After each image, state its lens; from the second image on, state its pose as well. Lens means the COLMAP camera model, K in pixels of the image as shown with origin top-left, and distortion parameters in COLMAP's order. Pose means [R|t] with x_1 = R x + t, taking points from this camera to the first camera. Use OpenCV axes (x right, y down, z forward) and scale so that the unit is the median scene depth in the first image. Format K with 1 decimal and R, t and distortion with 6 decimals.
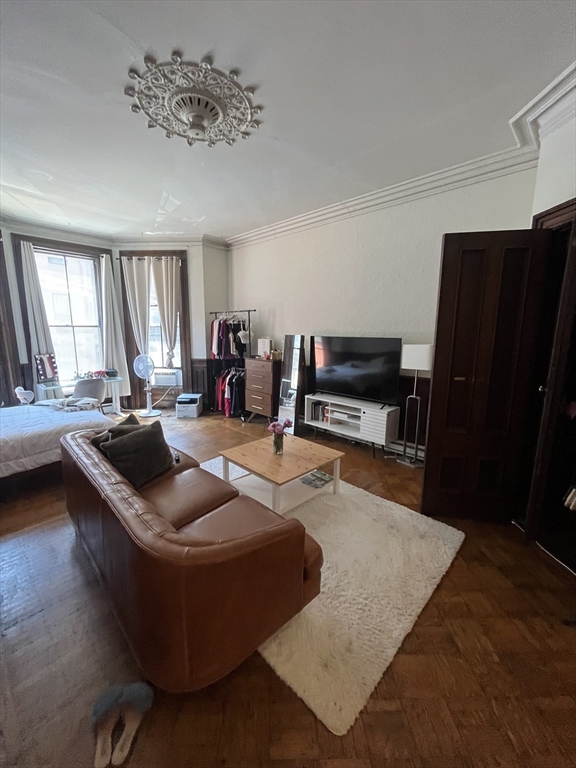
lens RADIAL K [[311.3, 0, 286.1], [0, 311.3, 383.6], [0, 0, 1]] dist [-0.003143, -0.000043]
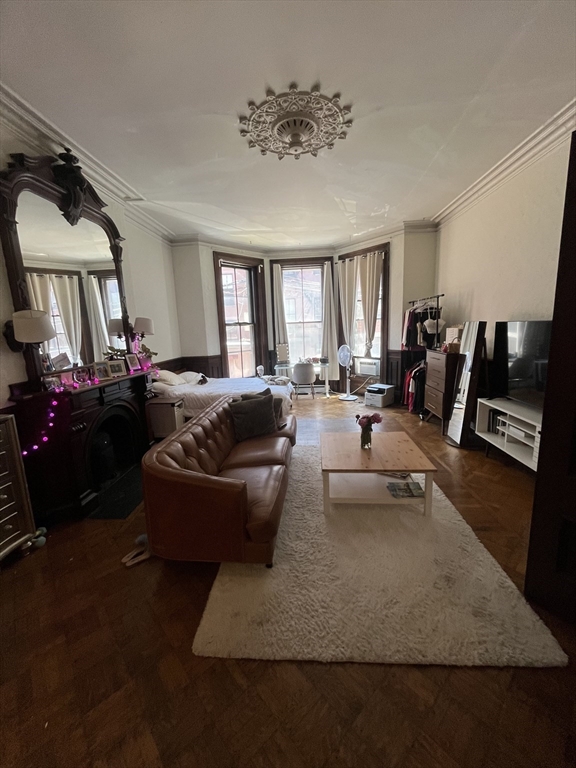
lens RADIAL K [[311.3, 0, 287.4], [0, 311.3, 383.3], [0, 0, 1]] dist [-0.003143, -0.000043]
pose [[0.650419, 0.103567, -0.752482, 0.291988], [-0.089070, 0.994226, 0.059851, -0.003532], [0.754335, 0.028095, 0.655888, 0.108097]]
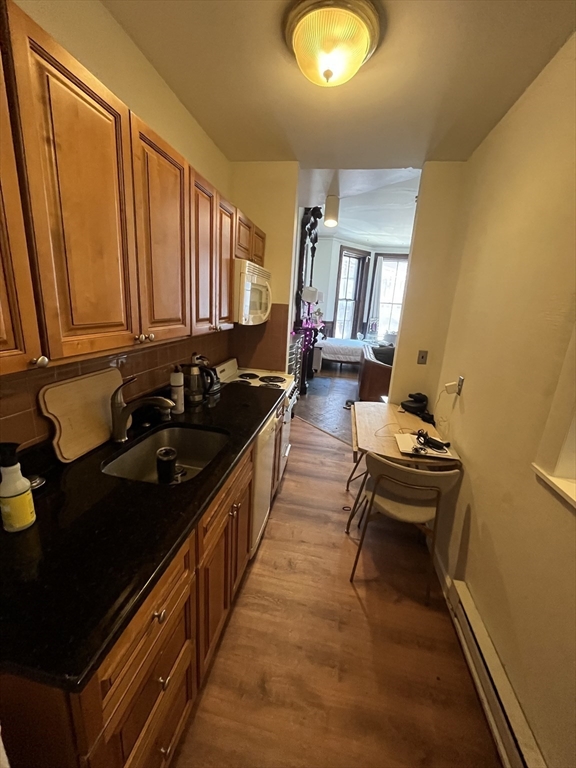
lens RADIAL K [[311.3, 0, 286.6], [0, 311.3, 381.1], [0, 0, 1]] dist [-0.003143, -0.000043]
pose [[0.556043, 0.230304, -0.798609, 0.470601], [-0.197772, 0.969908, 0.142002, 0.106034], [0.807281, 0.078983, 0.584858, -0.448280]]
